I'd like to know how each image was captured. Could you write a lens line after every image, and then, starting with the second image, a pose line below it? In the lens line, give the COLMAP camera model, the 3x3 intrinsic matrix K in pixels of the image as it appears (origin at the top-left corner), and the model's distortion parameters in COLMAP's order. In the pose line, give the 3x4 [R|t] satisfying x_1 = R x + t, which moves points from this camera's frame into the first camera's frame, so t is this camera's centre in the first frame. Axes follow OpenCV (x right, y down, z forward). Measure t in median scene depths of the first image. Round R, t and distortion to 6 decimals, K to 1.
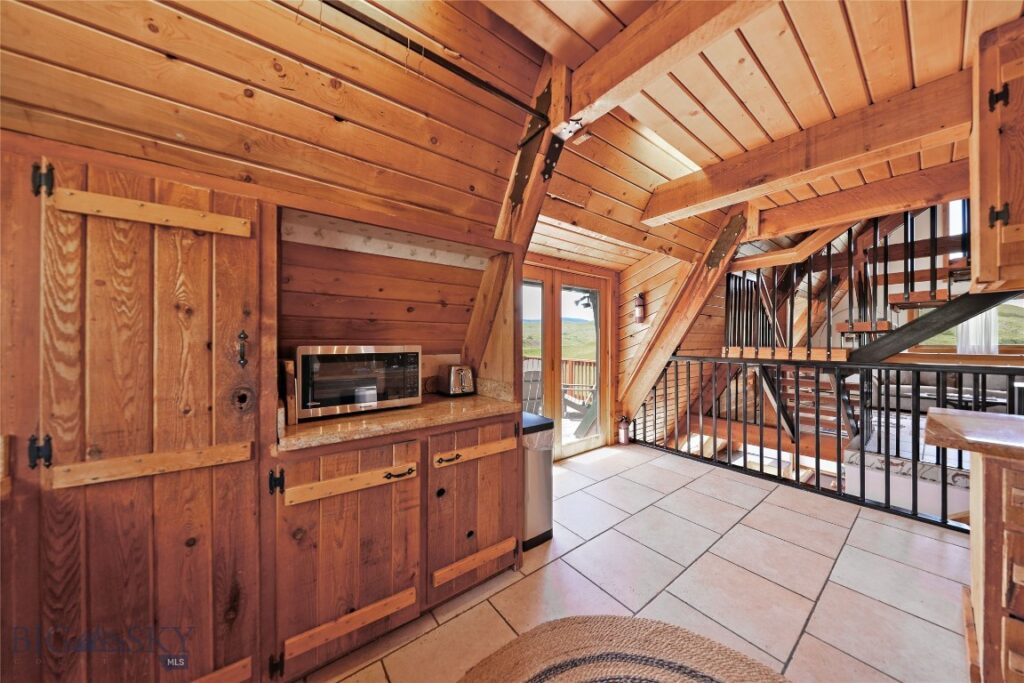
lens RADIAL K [[321.1, 0, 517.1], [0, 321.1, 347.2], [0, 0, 1]] dist [-0.001612, -0.000795]
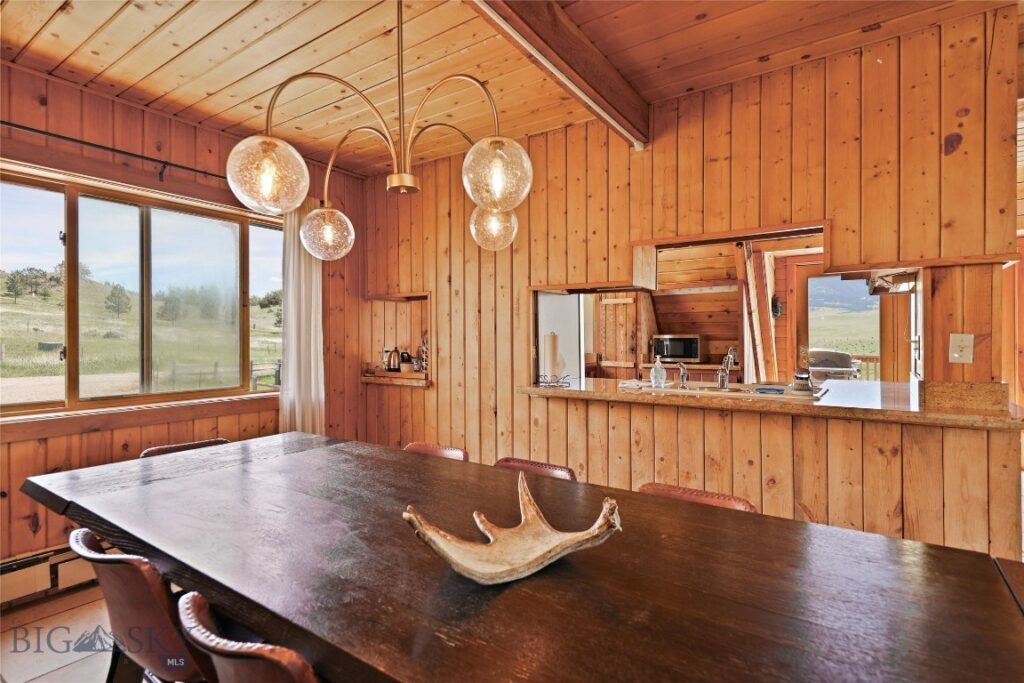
lens RADIAL K [[519.9, 0, 515.5], [0, 519.9, 336.5], [0, 0, 1]] dist [0.014048, -0.004977]
pose [[0.323950, 0.000768, -0.946074, 3.195012], [-0.014226, 0.999891, -0.004059, 0.045629], [0.945967, 0.014774, 0.323926, -1.595207]]
